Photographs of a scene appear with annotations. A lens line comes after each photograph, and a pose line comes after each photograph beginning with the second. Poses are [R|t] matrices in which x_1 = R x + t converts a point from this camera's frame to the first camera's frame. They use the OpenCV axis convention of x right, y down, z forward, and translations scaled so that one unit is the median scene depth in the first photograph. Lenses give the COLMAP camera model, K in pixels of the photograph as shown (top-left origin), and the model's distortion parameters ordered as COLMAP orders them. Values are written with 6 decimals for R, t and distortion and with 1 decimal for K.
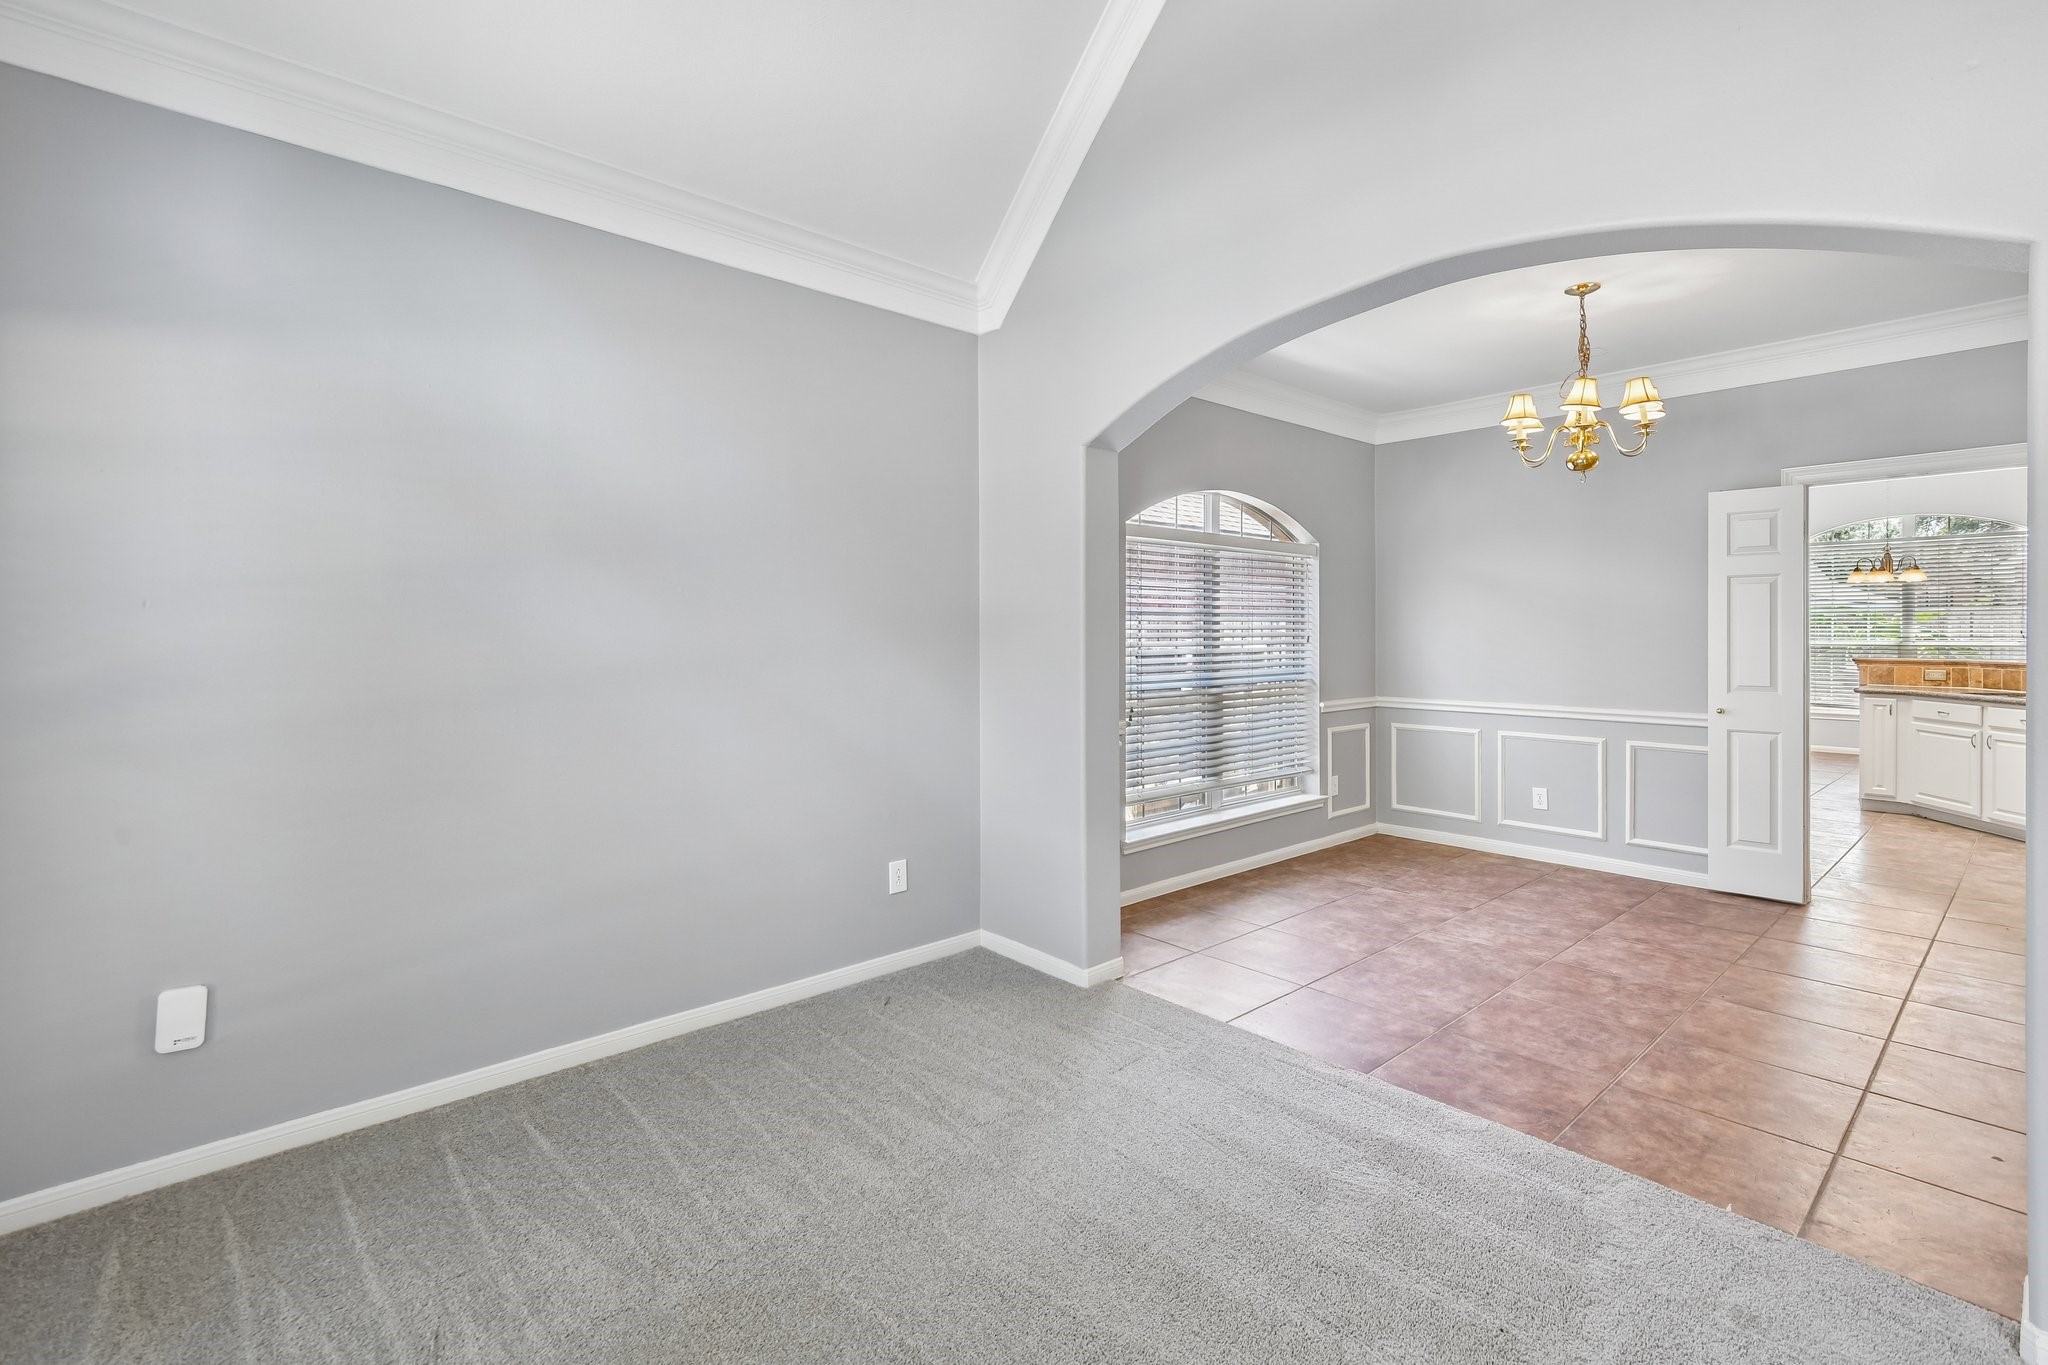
lens RADIAL K [[933.9, 0, 1028.9], [0, 933.9, 636.2], [0, 0, 1]] dist [0.002098, -0.000221]
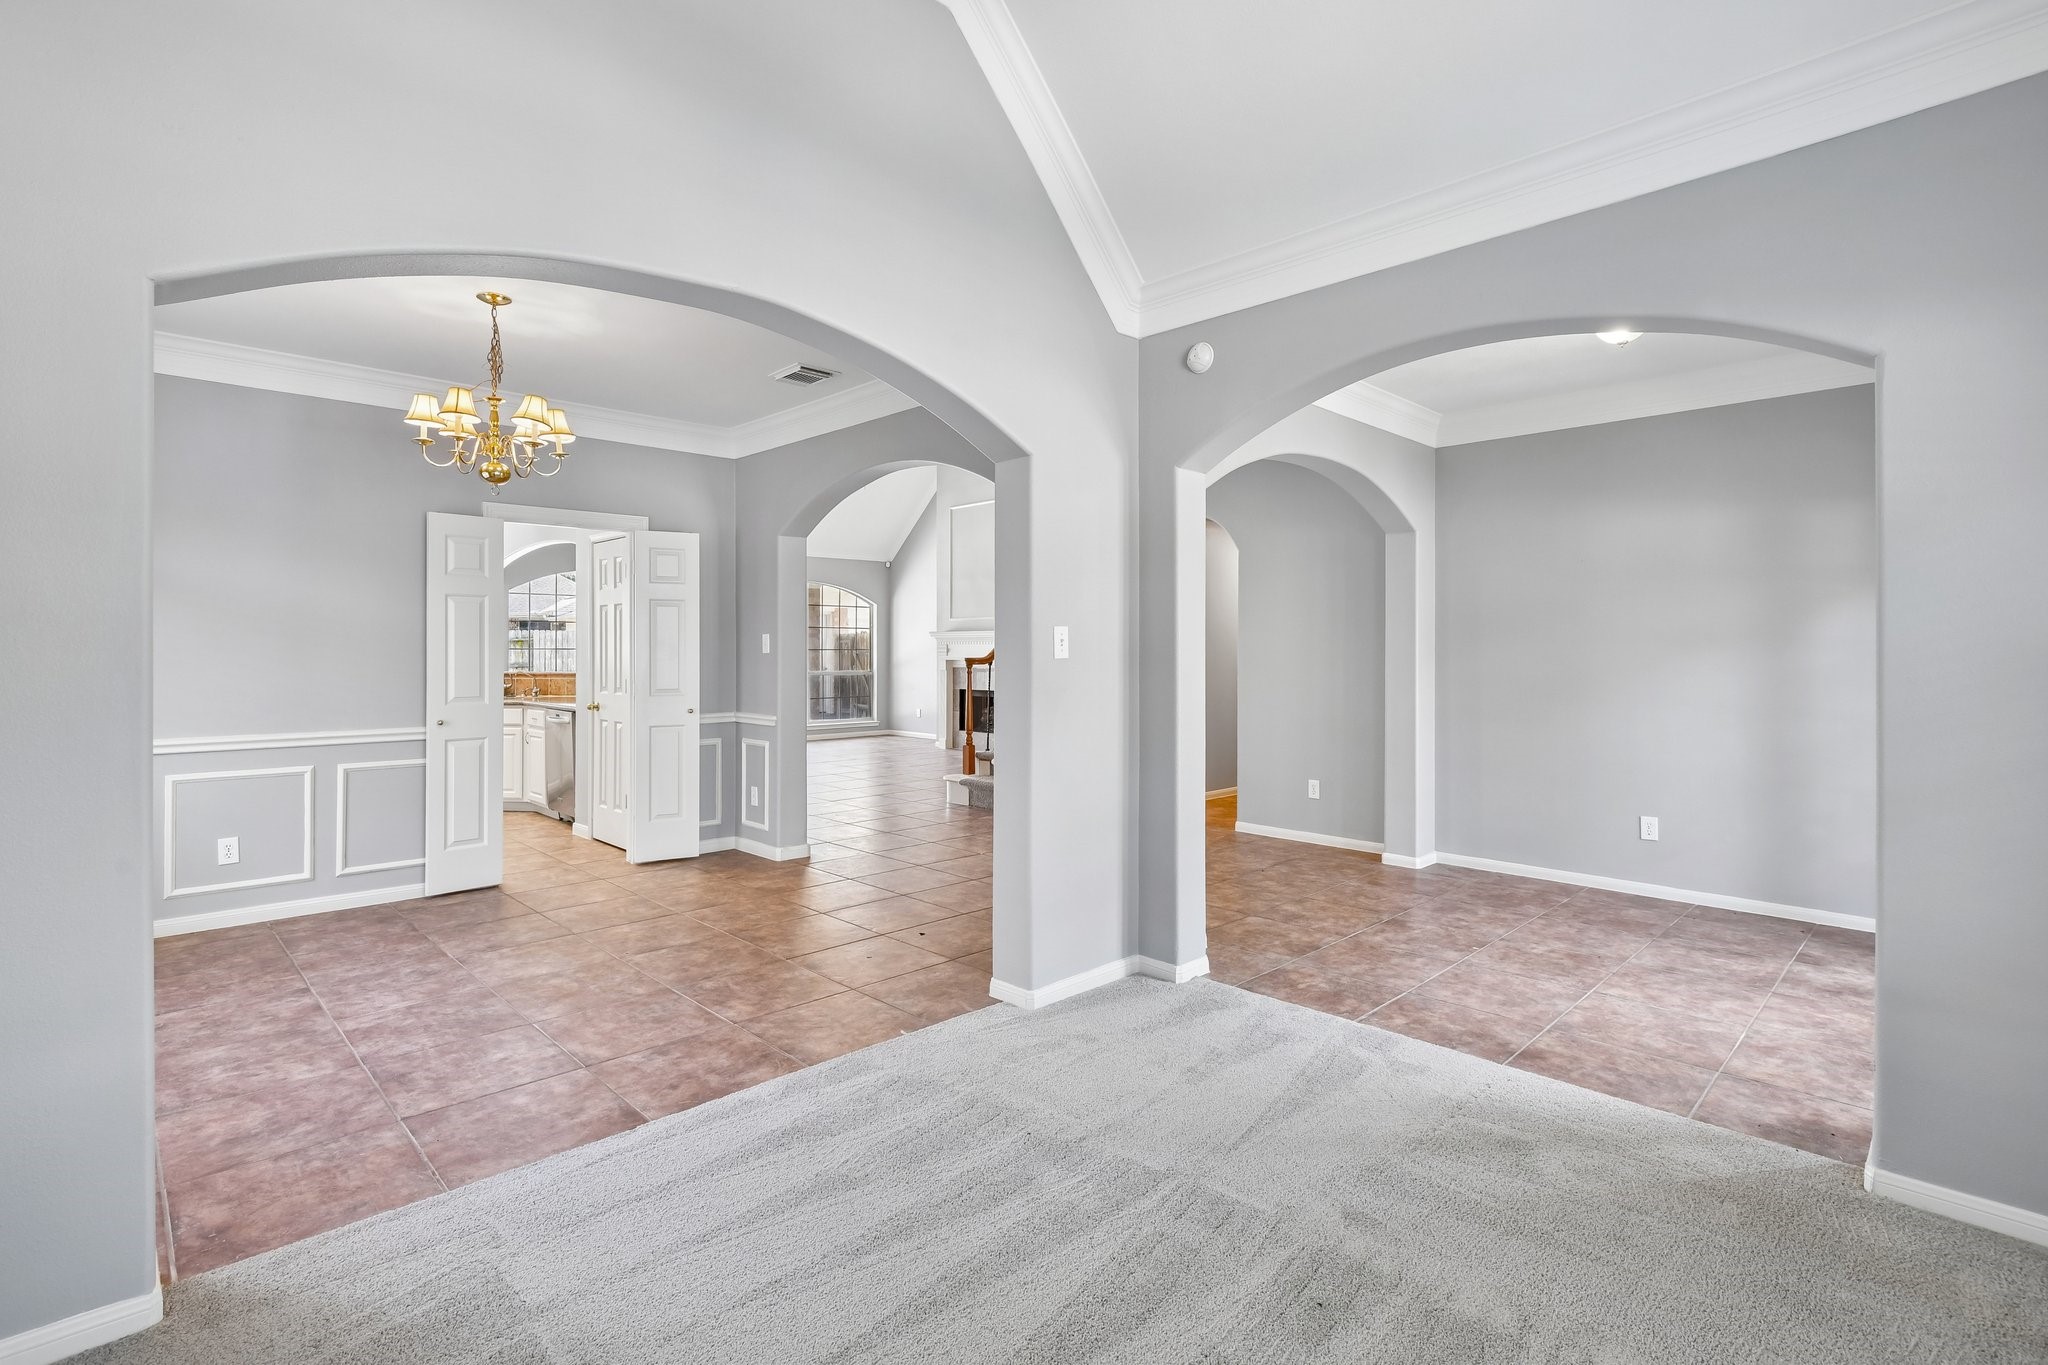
lens RADIAL K [[950.1, 0, 1018.7], [0, 950.1, 649.3], [0, 0, 1]] dist [-0.011313, -0.000095]
pose [[-0.035850, 0.003277, 0.999352, -0.412181], [0.003458, 0.999989, -0.003155, 0.003775], [-0.999351, 0.003342, -0.035861, 0.467056]]
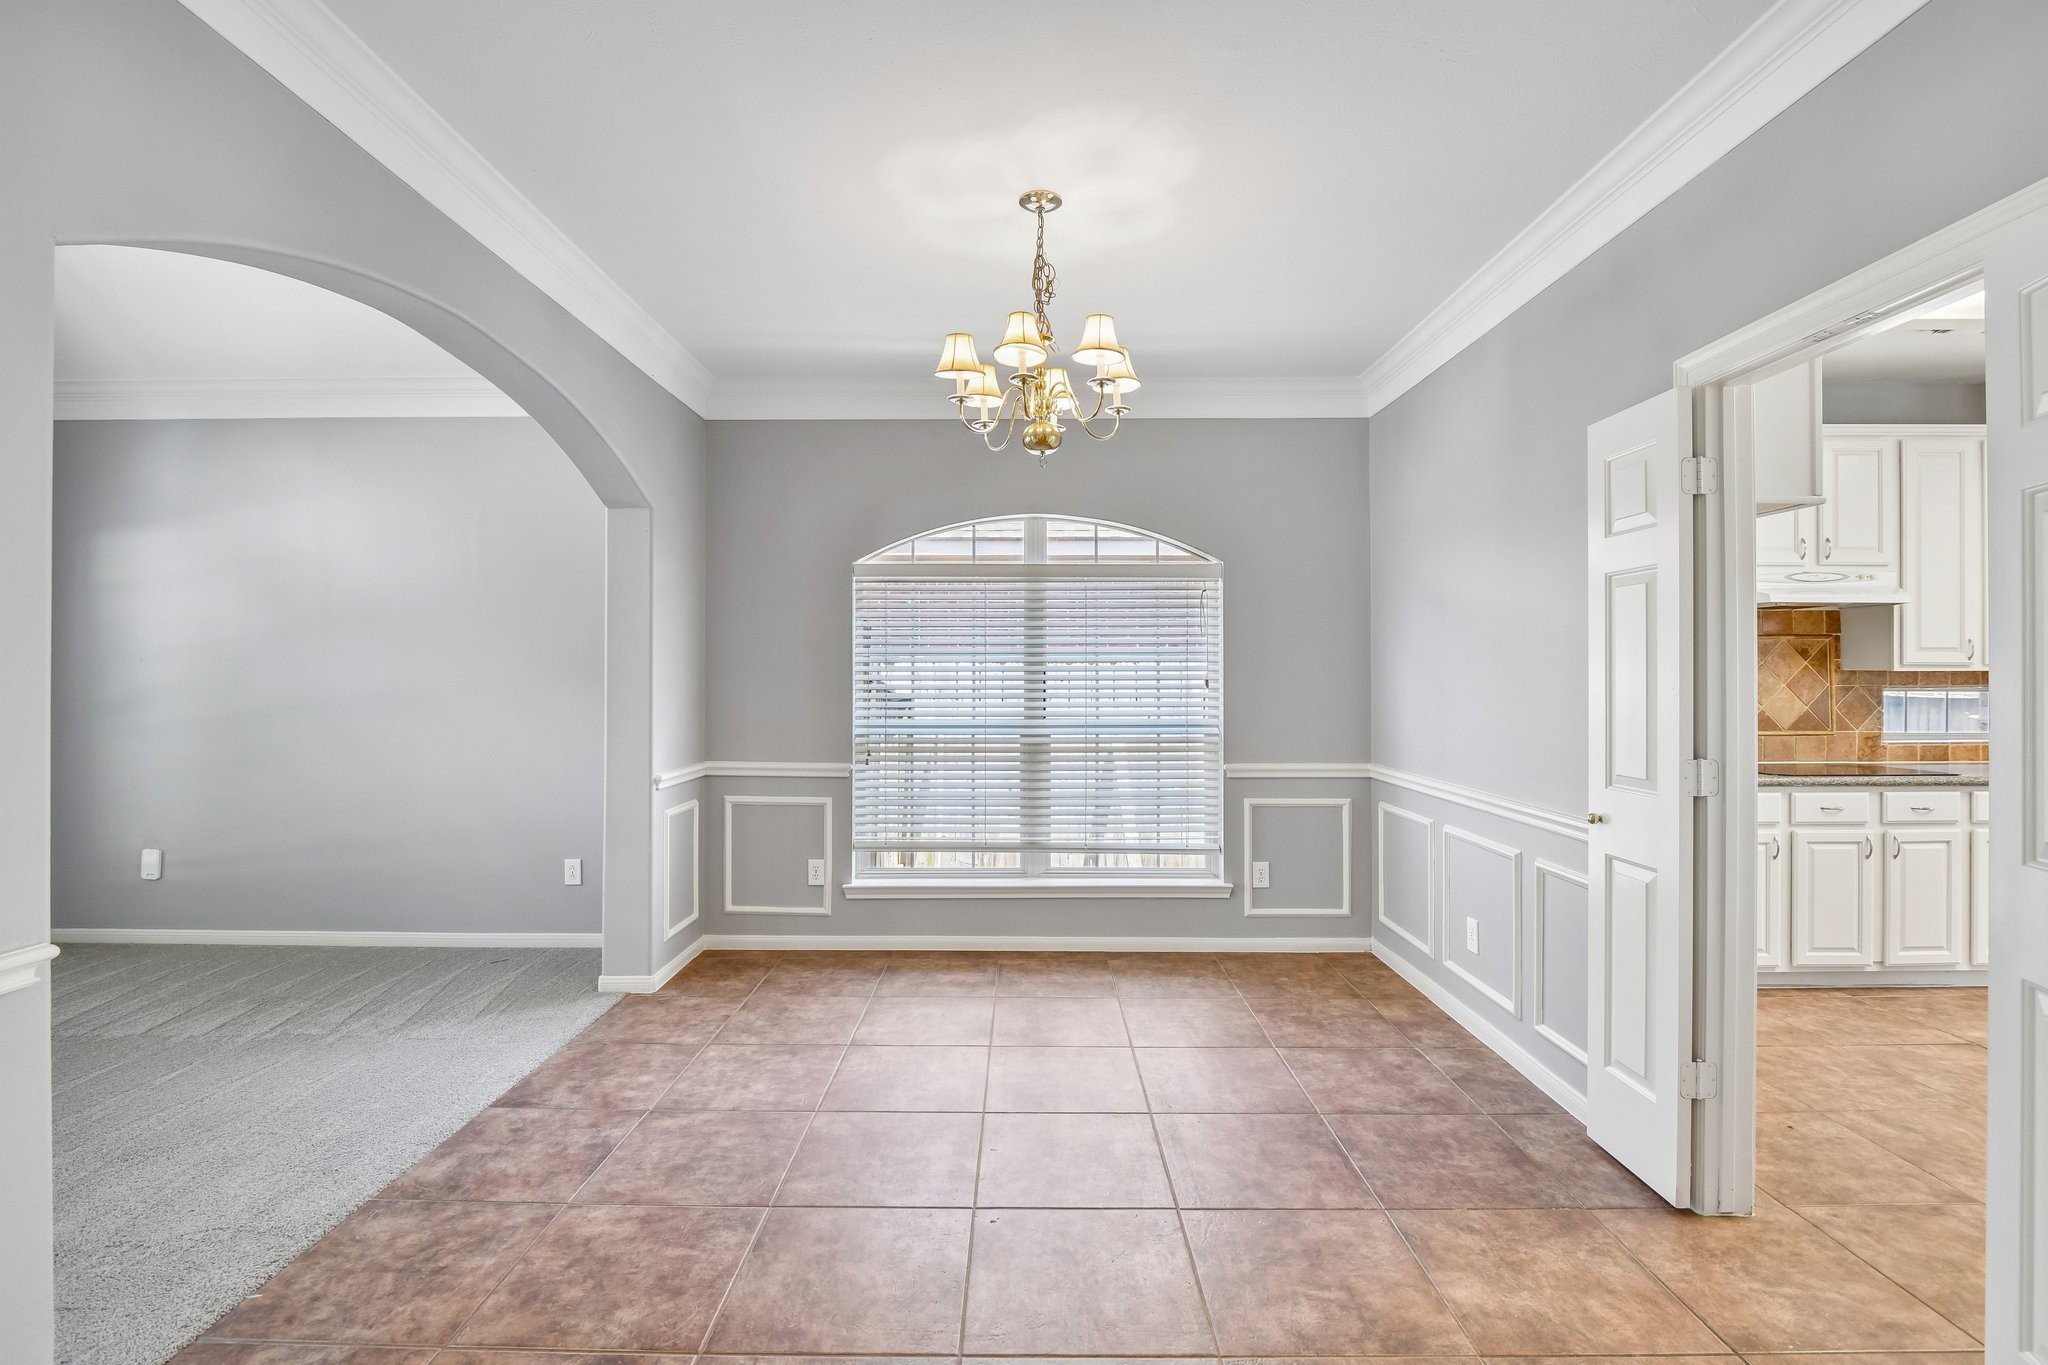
lens RADIAL K [[932.1, 0, 1035.4], [0, 932.1, 670.6], [0, 0, 1]] dist [-0.012812, -0.001613]
pose [[0.742905, -0.000905, -0.669396, 1.036522], [-0.004314, 0.999972, -0.006140, -0.003009], [0.669382, 0.007449, 0.742881, 0.451481]]
